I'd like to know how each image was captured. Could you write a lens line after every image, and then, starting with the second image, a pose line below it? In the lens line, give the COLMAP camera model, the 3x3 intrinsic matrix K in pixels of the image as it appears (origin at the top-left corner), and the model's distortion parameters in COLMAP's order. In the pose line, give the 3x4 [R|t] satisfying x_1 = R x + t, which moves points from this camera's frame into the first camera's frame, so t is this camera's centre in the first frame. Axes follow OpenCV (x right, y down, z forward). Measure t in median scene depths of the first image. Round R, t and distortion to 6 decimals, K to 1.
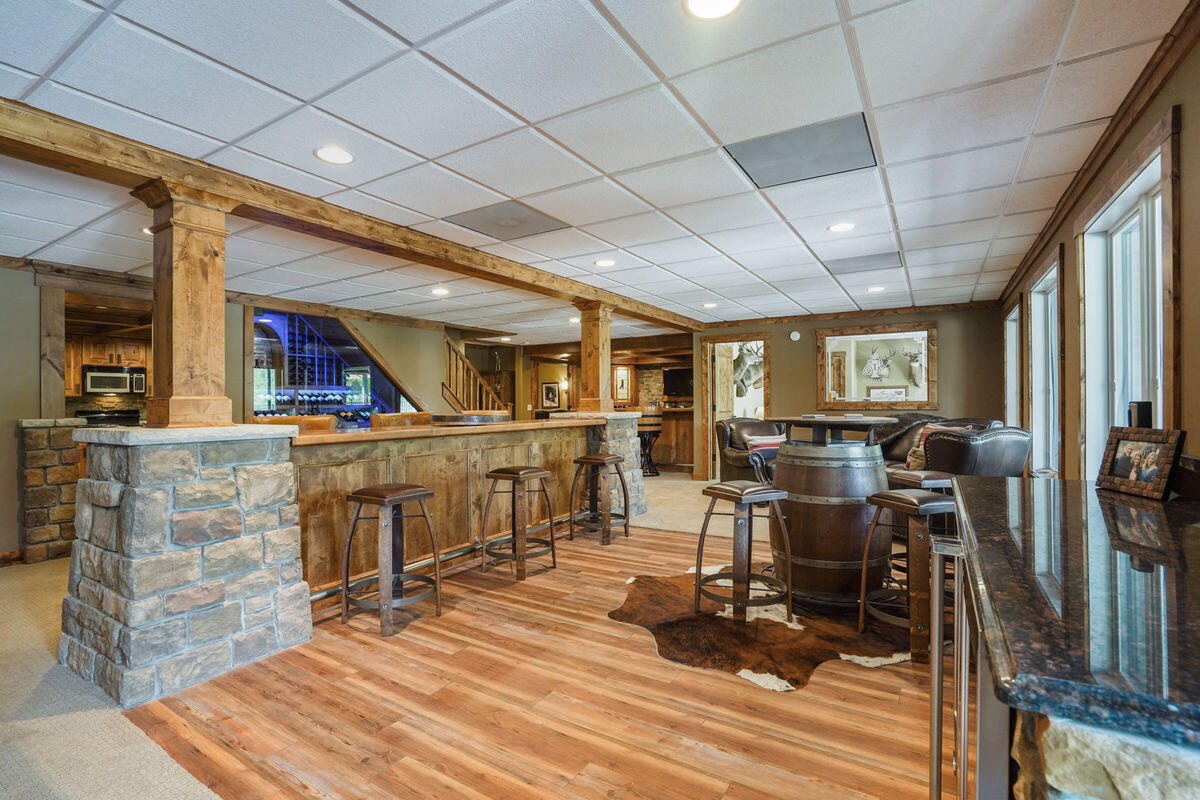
lens RADIAL K [[570.6, 0, 616.1], [0, 570.6, 392.6], [0, 0, 1]] dist [-0.026402, 0.006602]
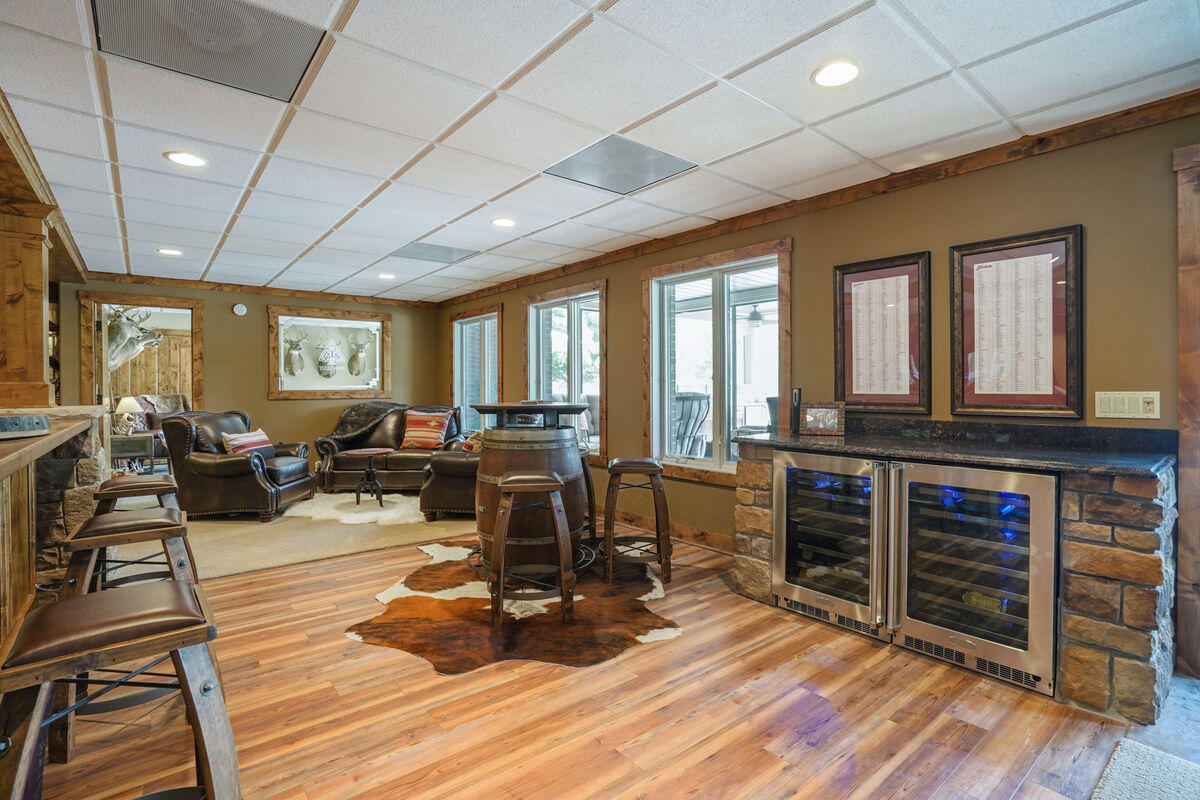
lens RADIAL K [[570.6, 0, 607.2], [0, 570.6, 389.8], [0, 0, 1]] dist [-0.026402, 0.006602]
pose [[0.340757, 0.002327, 0.940149, -0.473003], [-0.013897, 0.999900, 0.002562, 0.011278], [-0.940049, -0.013938, 0.340755, 0.409270]]
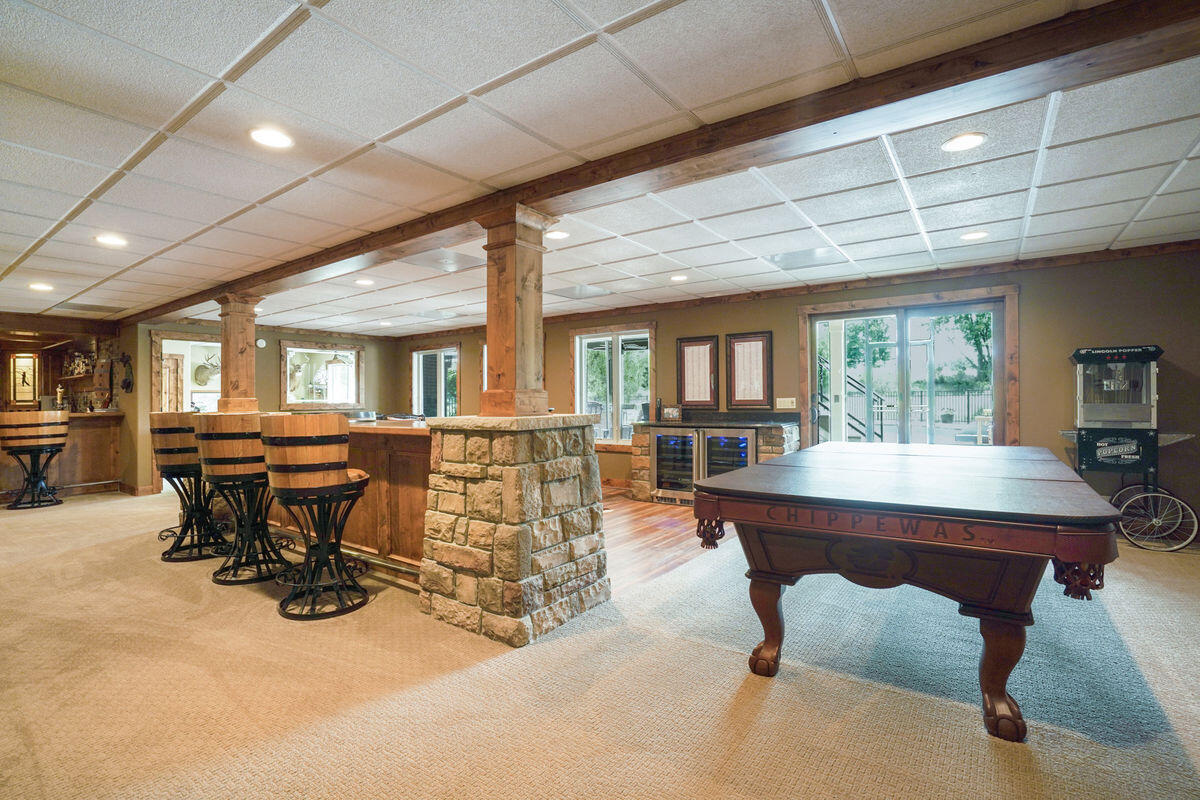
lens RADIAL K [[570.6, 0, 591.6], [0, 570.6, 403.9], [0, 0, 1]] dist [-0.026402, 0.006602]
pose [[0.110364, -0.001293, 0.993890, -1.237817], [-0.005275, 0.999984, 0.001887, 0.020759], [-0.993877, -0.005451, 0.110356, 0.443313]]
